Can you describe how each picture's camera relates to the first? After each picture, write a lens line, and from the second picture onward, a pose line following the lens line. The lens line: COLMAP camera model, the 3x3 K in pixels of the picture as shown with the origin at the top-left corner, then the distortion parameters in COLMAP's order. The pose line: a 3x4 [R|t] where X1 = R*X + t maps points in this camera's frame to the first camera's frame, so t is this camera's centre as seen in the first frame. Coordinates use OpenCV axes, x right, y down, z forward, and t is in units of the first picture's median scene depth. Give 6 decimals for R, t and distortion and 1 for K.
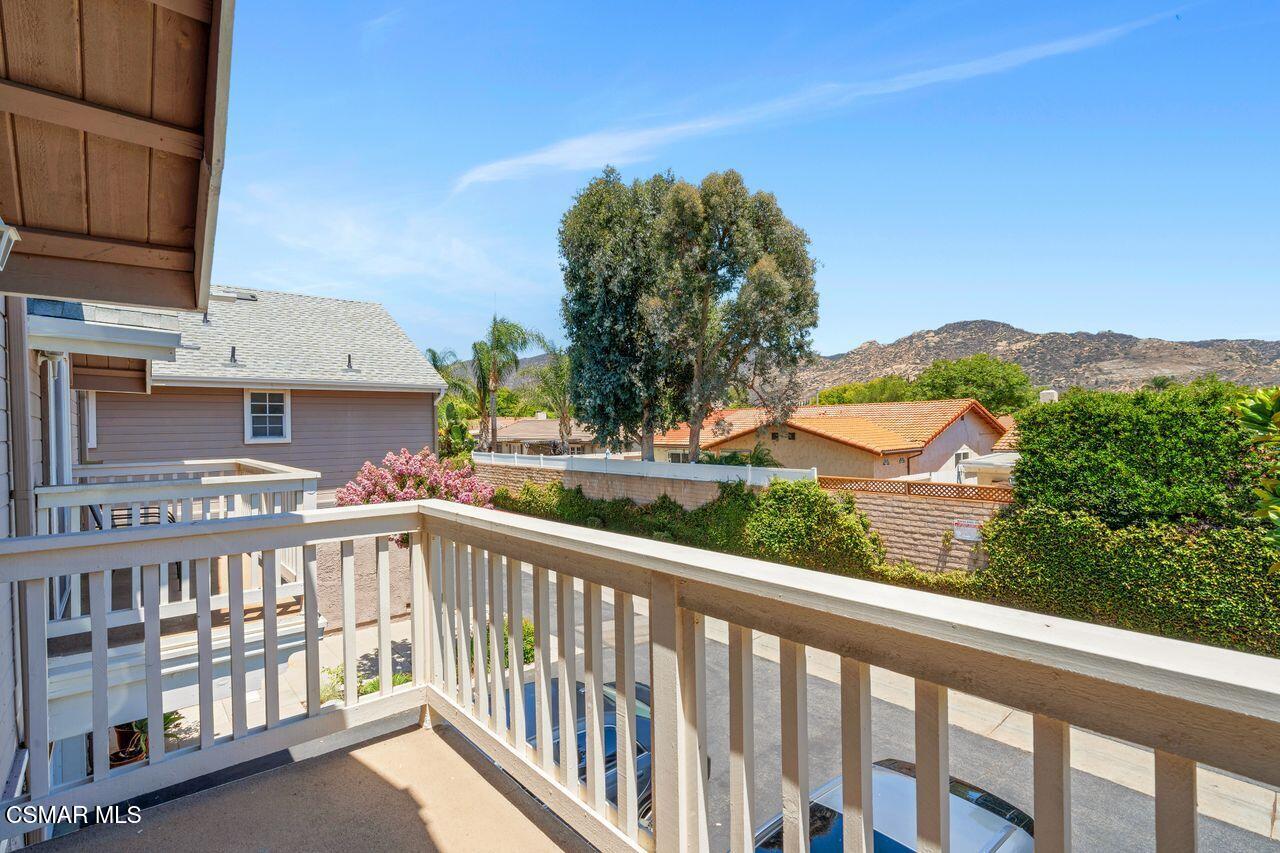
lens RADIAL K [[590.0, 0, 637.5], [0, 590.0, 430.0], [0, 0, 1]] dist [0.001729, 0.001182]
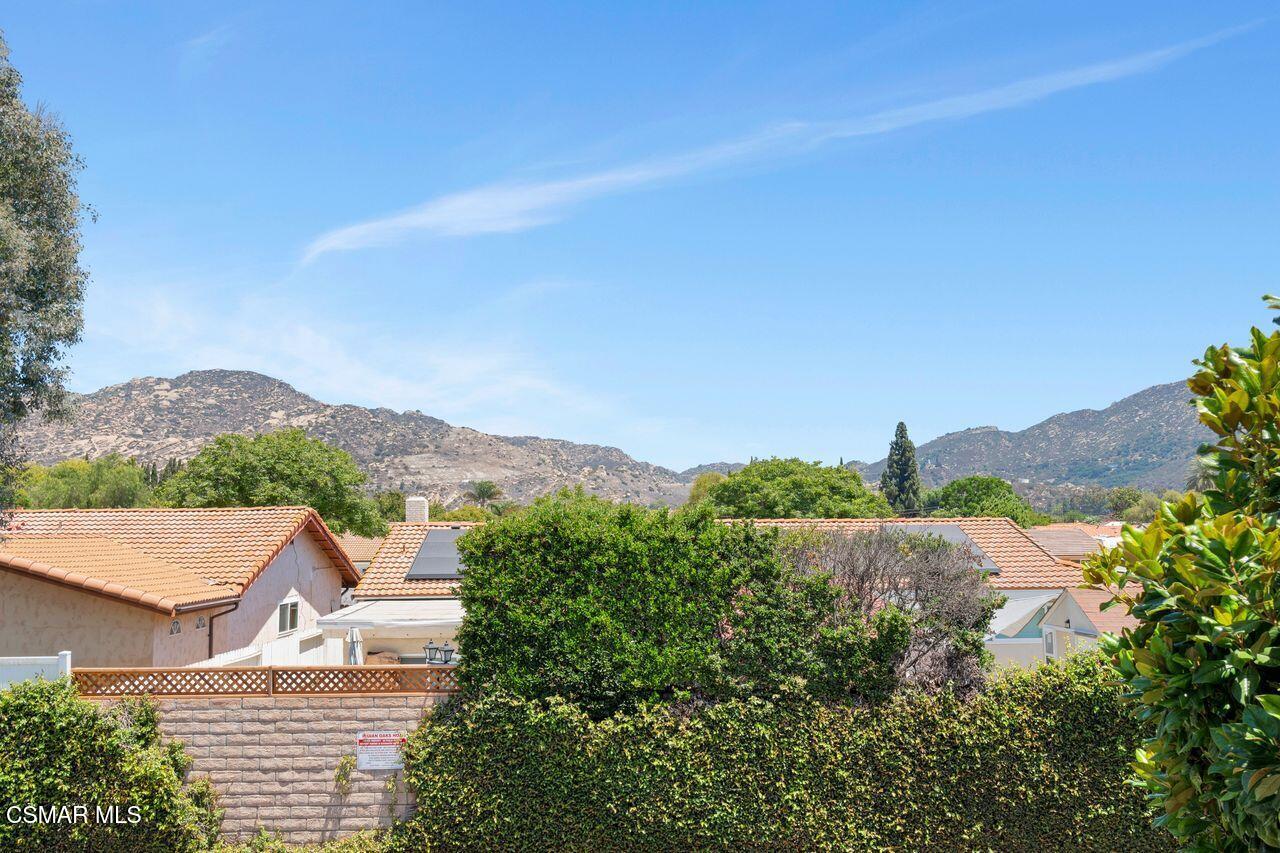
lens RADIAL K [[1106.2, 0, 631.1], [0, 1106.2, 428.1], [0, 0, 1]] dist [0.002772, -0.010017]
pose [[0.648379, 0.086365, 0.756403, -0.088994], [0.003467, 0.993199, -0.116374, -0.006107], [-0.761309, 0.078077, 0.643671, 0.150157]]
